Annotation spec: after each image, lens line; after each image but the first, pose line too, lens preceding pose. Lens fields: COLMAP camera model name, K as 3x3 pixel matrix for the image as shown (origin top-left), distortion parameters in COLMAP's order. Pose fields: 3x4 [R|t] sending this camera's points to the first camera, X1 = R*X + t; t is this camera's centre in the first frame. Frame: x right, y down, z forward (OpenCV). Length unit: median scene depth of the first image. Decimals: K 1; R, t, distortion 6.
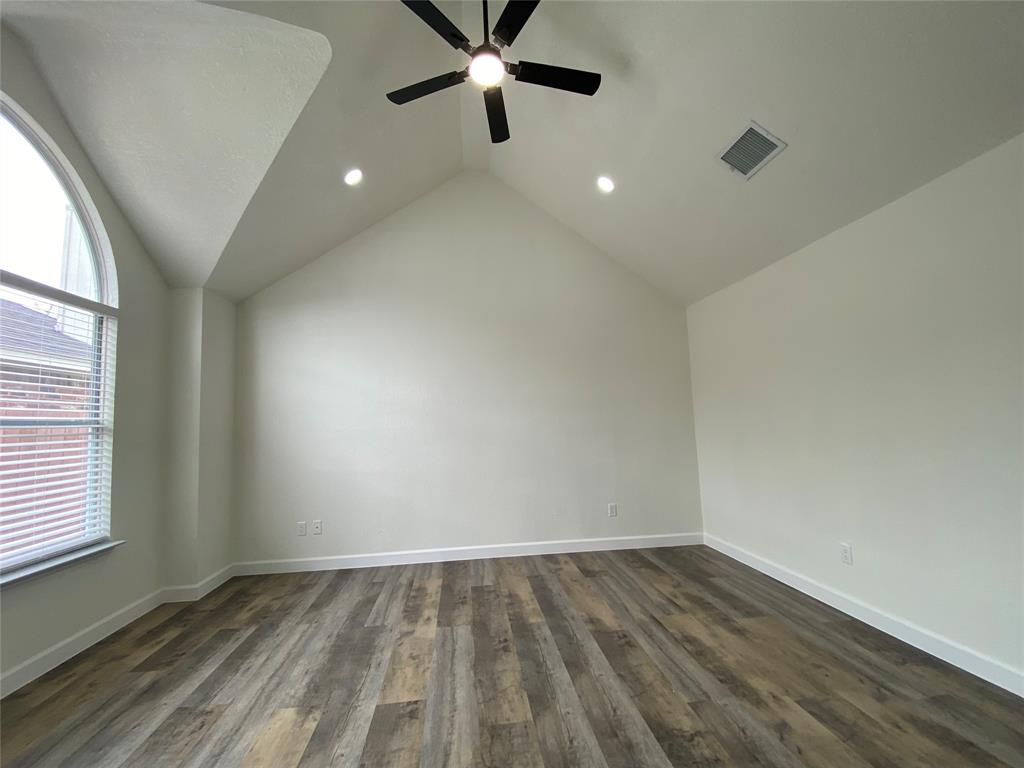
lens RADIAL K [[417.1, 0, 512.0], [0, 417.1, 384.0], [0, 0, 1]] dist [0.032387, -0.027233]
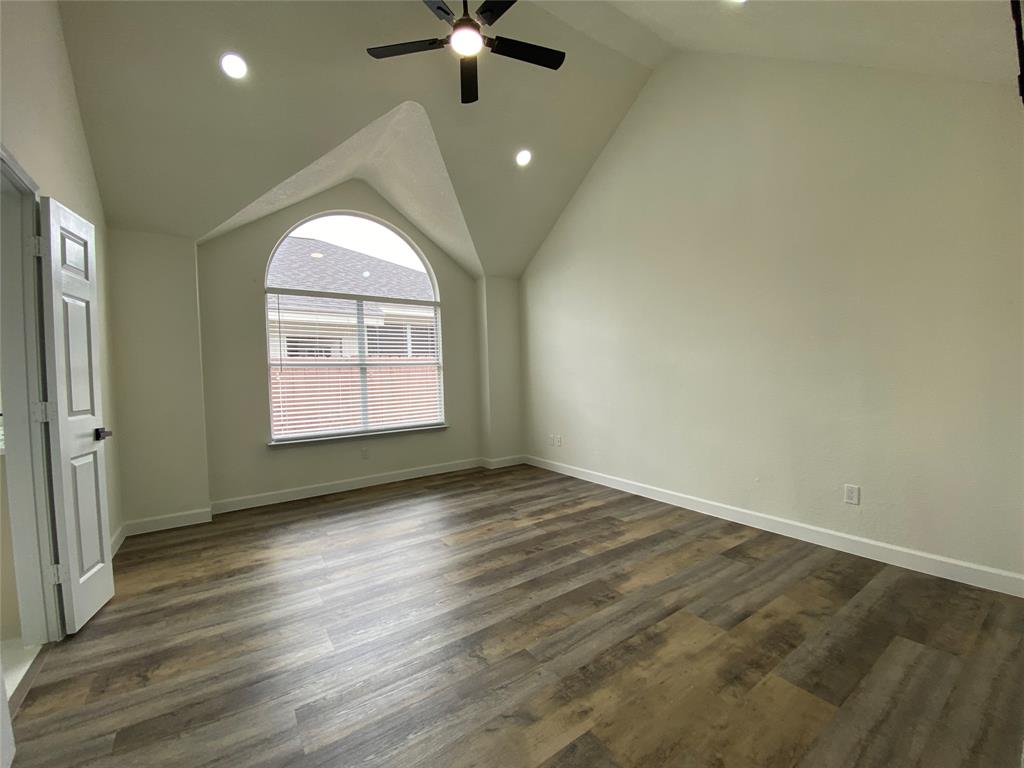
lens RADIAL K [[417.1, 0, 512.0], [0, 417.1, 384.0], [0, 0, 1]] dist [0.032387, -0.027233]
pose [[0.459314, 0.037793, -0.887470, 0.807116], [0.094677, 0.991320, 0.091216, 0.040873], [0.883214, -0.125920, 0.451749, 0.398716]]
